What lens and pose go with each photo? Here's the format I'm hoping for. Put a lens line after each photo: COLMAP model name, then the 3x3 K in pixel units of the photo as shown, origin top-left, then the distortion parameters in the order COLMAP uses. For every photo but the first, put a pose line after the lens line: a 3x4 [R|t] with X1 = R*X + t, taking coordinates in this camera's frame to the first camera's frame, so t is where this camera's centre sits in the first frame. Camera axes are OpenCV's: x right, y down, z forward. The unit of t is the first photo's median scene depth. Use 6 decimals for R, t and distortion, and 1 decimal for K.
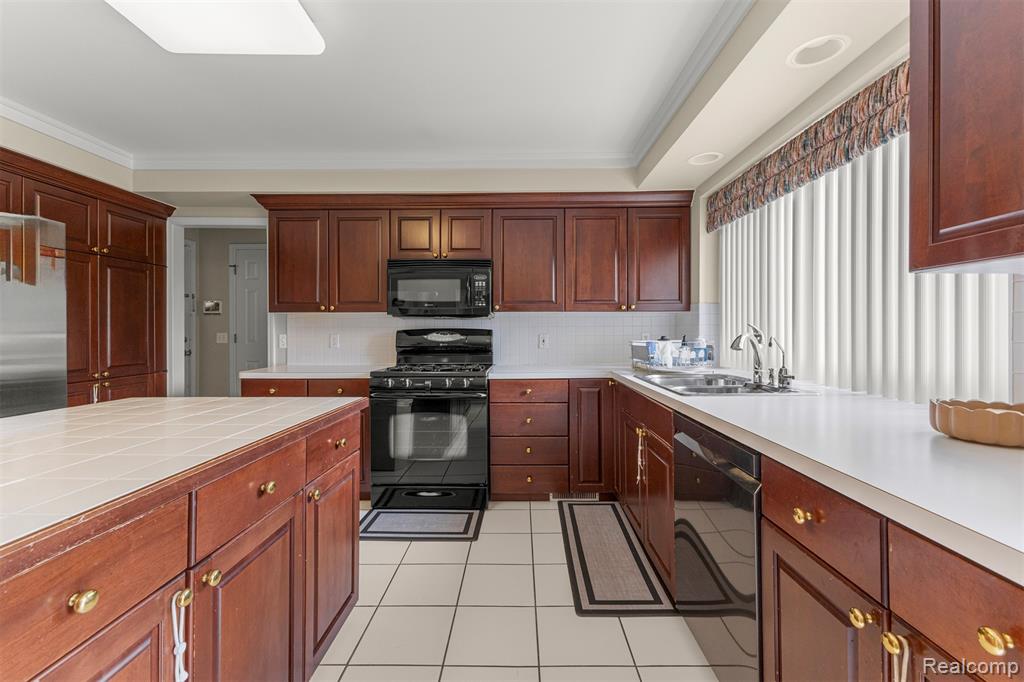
lens RADIAL K [[442.4, 0, 513.7], [0, 442.4, 332.9], [0, 0, 1]] dist [0.004997, -0.000037]
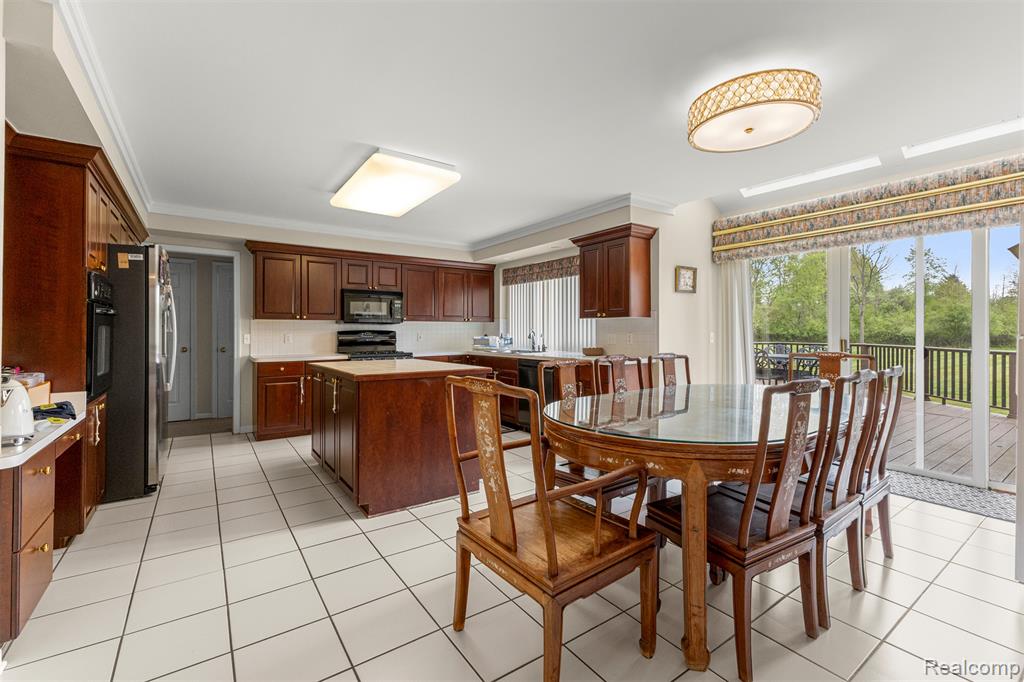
lens RADIAL K [[442.4, 0, 512.5], [0, 442.4, 334.8], [0, 0, 1]] dist [0.004997, -0.000037]
pose [[0.809504, -0.004368, 0.587098, -0.770284], [0.002267, 0.999988, 0.004314, 0.001709], [-0.587110, -0.002162, 0.809504, -0.749642]]
